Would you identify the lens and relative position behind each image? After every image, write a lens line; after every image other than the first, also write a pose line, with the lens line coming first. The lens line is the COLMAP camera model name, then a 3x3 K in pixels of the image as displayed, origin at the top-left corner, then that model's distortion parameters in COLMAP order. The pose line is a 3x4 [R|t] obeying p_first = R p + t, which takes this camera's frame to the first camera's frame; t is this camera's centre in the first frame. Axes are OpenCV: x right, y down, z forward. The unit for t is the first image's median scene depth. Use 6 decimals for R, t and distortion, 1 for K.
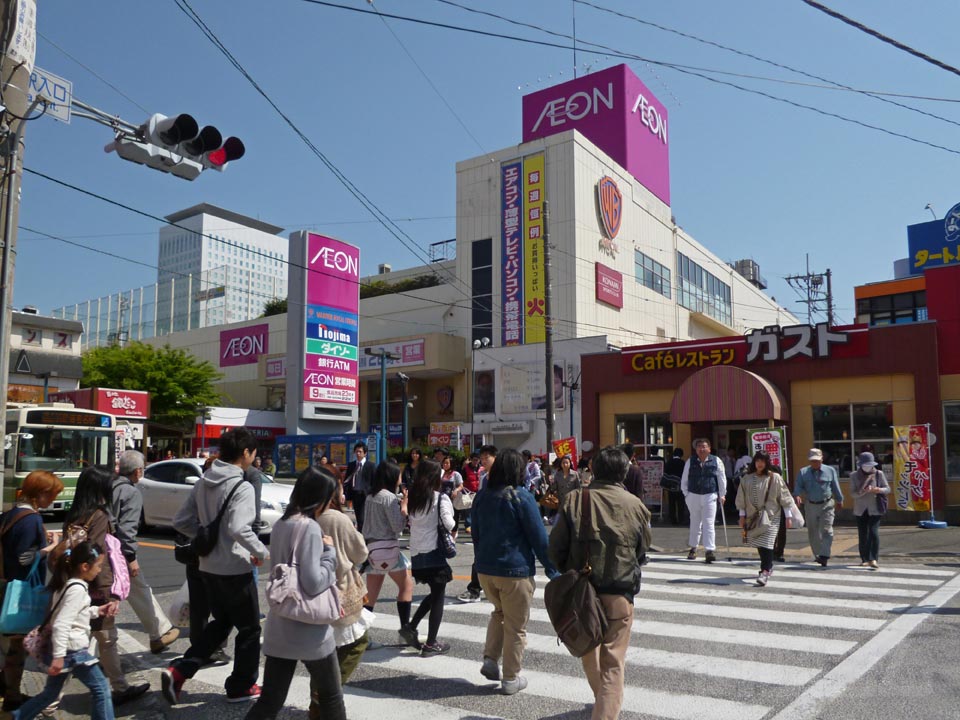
lens RADIAL K [[737.9, 0, 497.2], [0, 737.9, 410.1], [0, 0, 1]] dist [-0.037652, 0.011395]
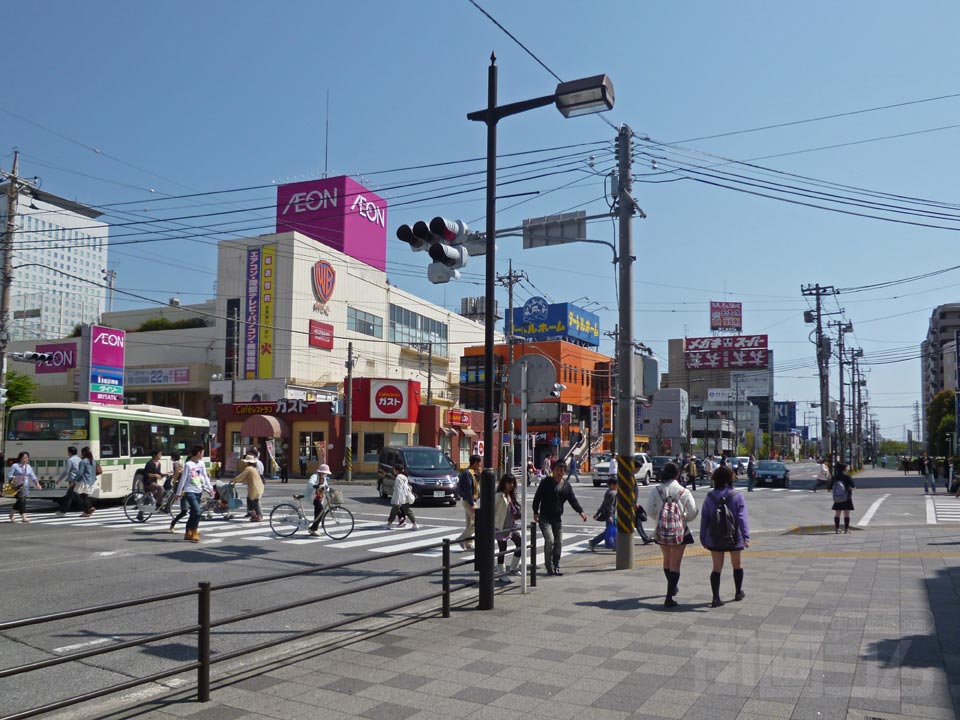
lens RADIAL K [[737.9, 0, 485.7], [0, 737.9, 431.8], [0, 0, 1]] dist [-0.037652, 0.011395]
pose [[0.979920, 0.022506, 0.198119, 0.186567], [-0.030805, 0.998768, 0.038910, -0.040887], [-0.196999, -0.044232, 0.979405, -0.530000]]
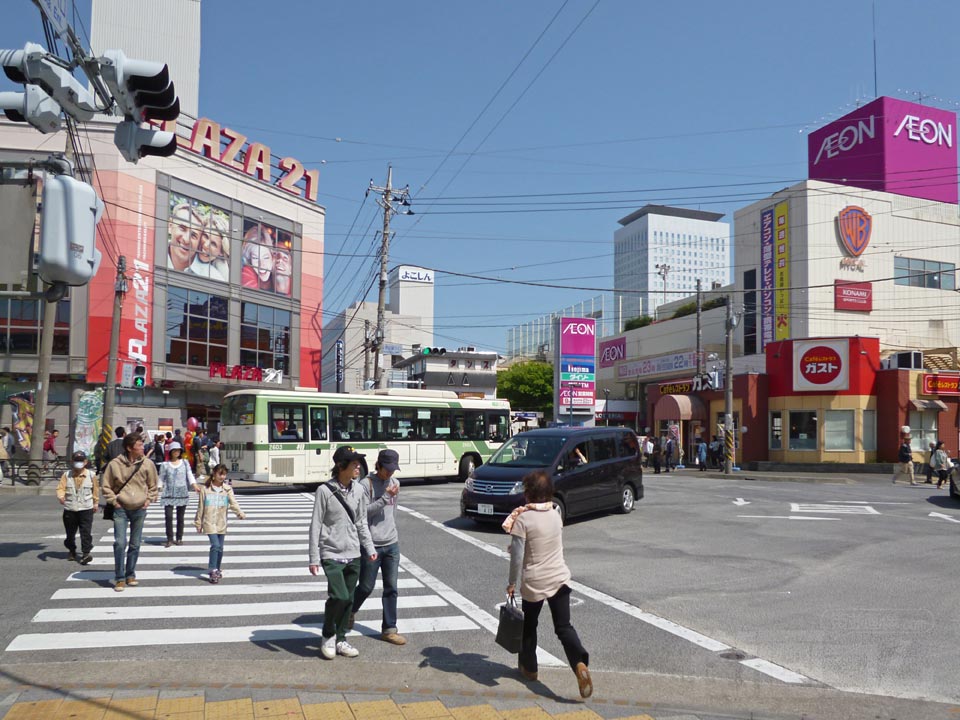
lens RADIAL K [[737.9, 0, 482.9], [0, 737.9, 404.3], [0, 0, 1]] dist [-0.037652, 0.011395]
pose [[0.799819, -0.016264, -0.600021, 0.384848], [0.032985, 0.999313, 0.016882, -0.028466], [0.599334, -0.033295, 0.799806, -0.352335]]
